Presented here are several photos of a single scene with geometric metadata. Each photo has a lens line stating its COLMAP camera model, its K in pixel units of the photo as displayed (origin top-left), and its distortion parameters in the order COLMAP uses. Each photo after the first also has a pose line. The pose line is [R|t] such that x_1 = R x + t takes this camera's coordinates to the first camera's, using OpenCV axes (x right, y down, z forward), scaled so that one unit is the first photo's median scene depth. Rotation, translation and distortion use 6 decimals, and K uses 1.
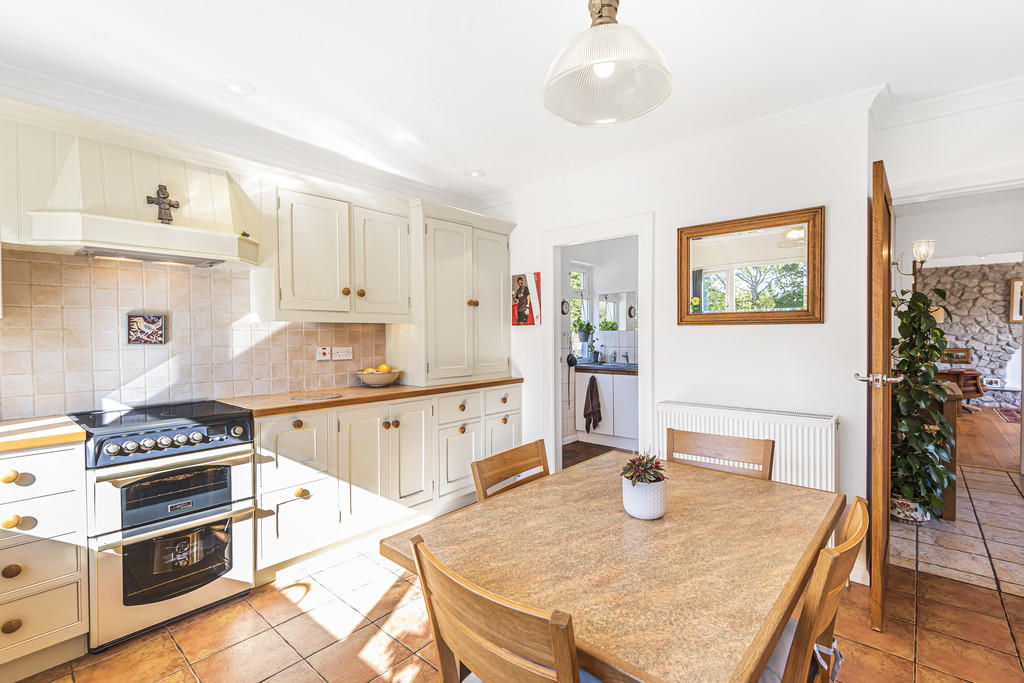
lens RADIAL K [[462.2, 0, 515.8], [0, 462.2, 341.1], [0, 0, 1]] dist [0.019053, -0.009823]
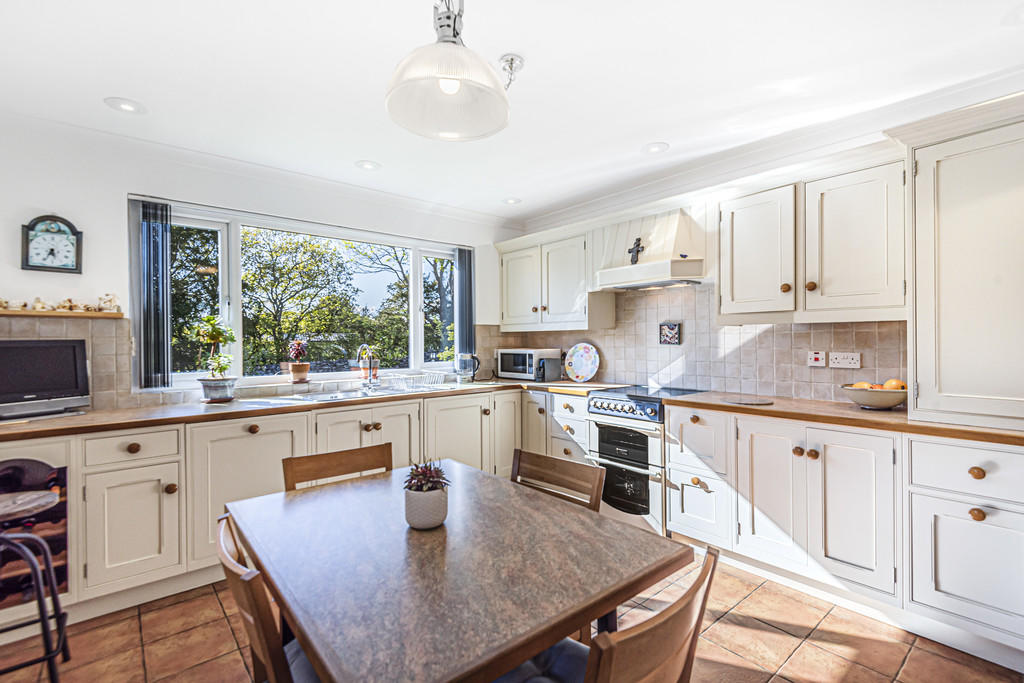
lens RADIAL K [[462.2, 0, 515.8], [0, 462.2, 341.1], [0, 0, 1]] dist [0.019053, -0.009823]
pose [[-0.149702, 0.009992, -0.988681, 0.674661], [-0.005916, 0.999922, 0.011002, -0.016145], [0.988713, 0.007496, -0.149631, 0.733667]]
